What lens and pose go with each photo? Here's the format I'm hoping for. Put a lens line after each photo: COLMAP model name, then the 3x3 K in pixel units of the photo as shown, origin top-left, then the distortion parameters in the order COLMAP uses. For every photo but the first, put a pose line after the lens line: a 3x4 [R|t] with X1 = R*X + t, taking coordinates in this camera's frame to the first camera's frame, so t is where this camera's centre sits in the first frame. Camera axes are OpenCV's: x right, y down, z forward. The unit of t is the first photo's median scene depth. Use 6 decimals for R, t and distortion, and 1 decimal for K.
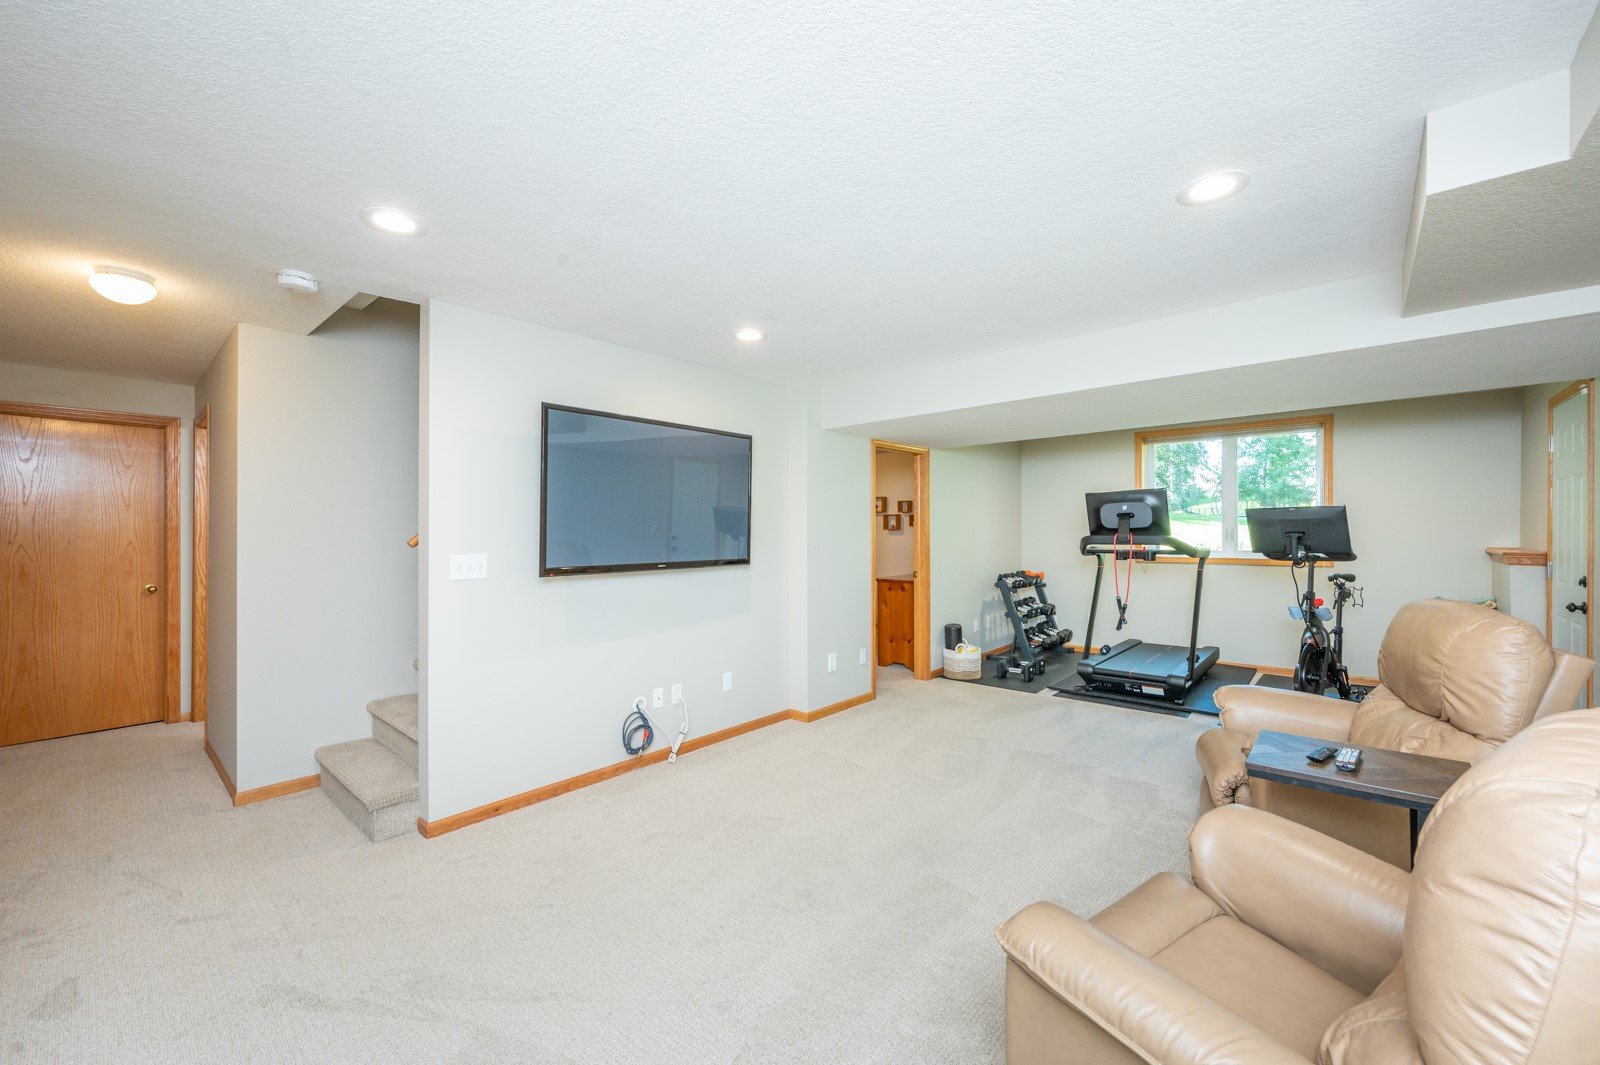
lens RADIAL K [[635.6, 0, 801.3], [0, 635.6, 531.5], [0, 0, 1]] dist [0.000619, -0.000174]
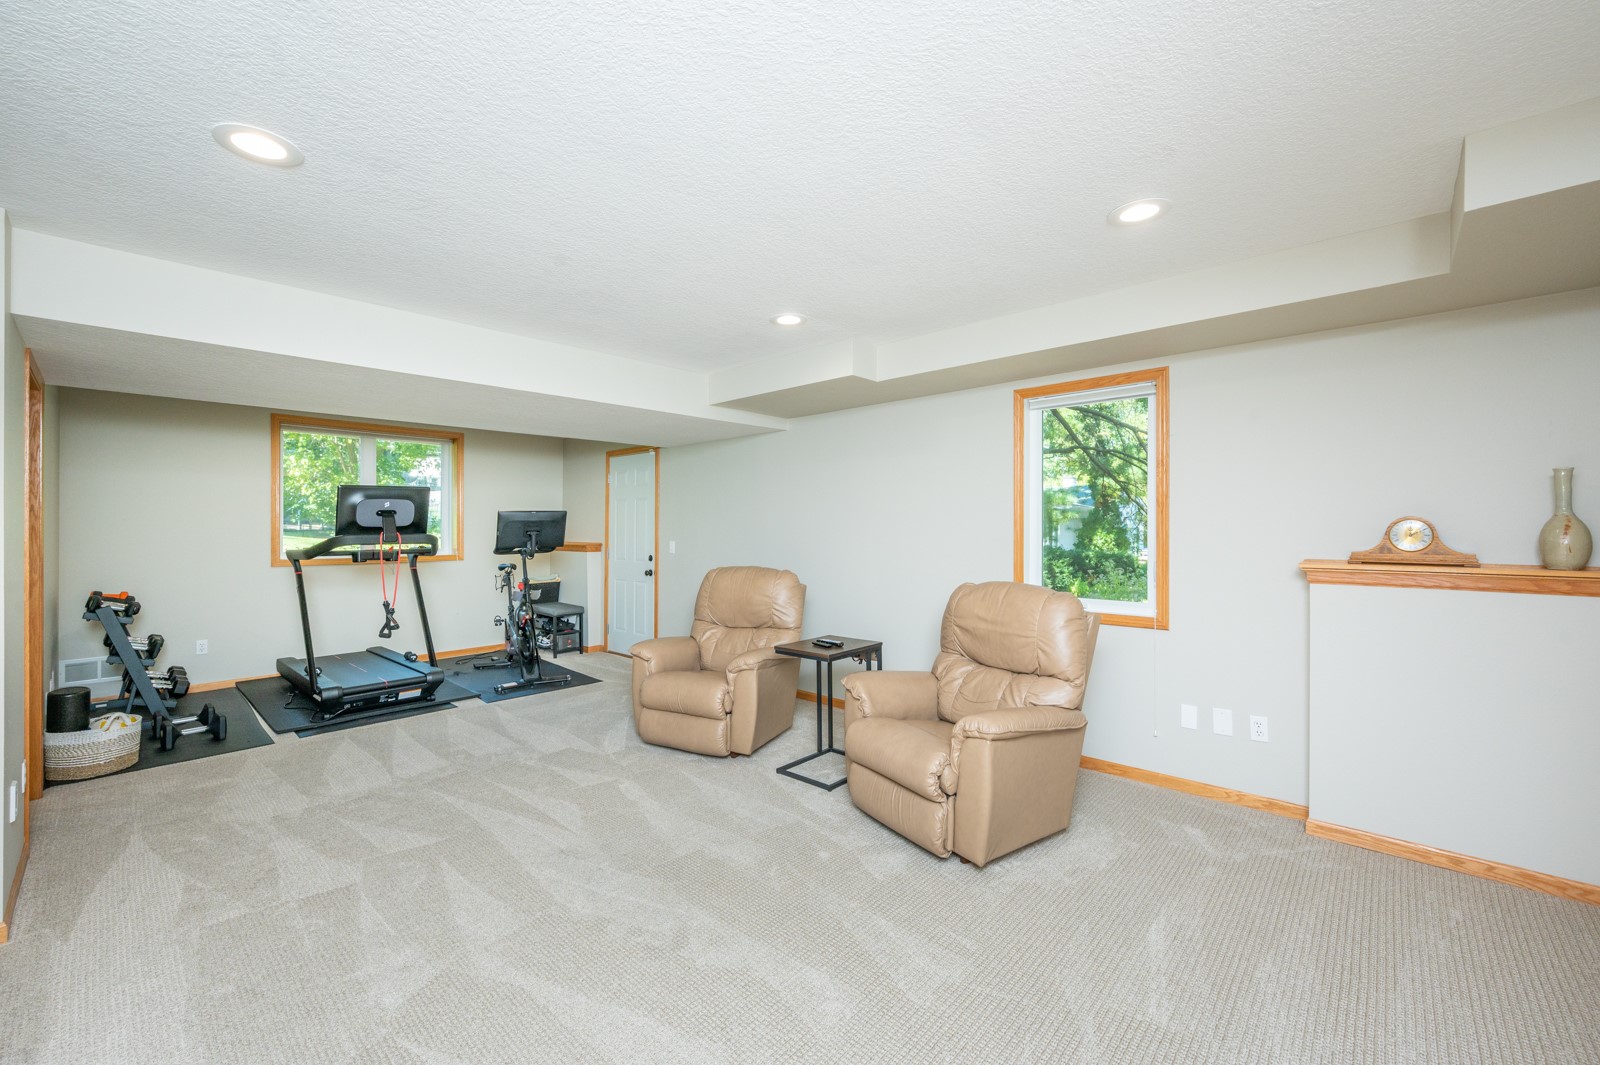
lens RADIAL K [[635.6, 0, 801.9], [0, 635.6, 531.1], [0, 0, 1]] dist [0.000619, -0.000174]
pose [[0.014306, 0.002590, 0.999894, -0.410952], [0.003398, 0.999991, -0.002639, 0.005648], [-0.999892, 0.003435, 0.014297, 0.384733]]
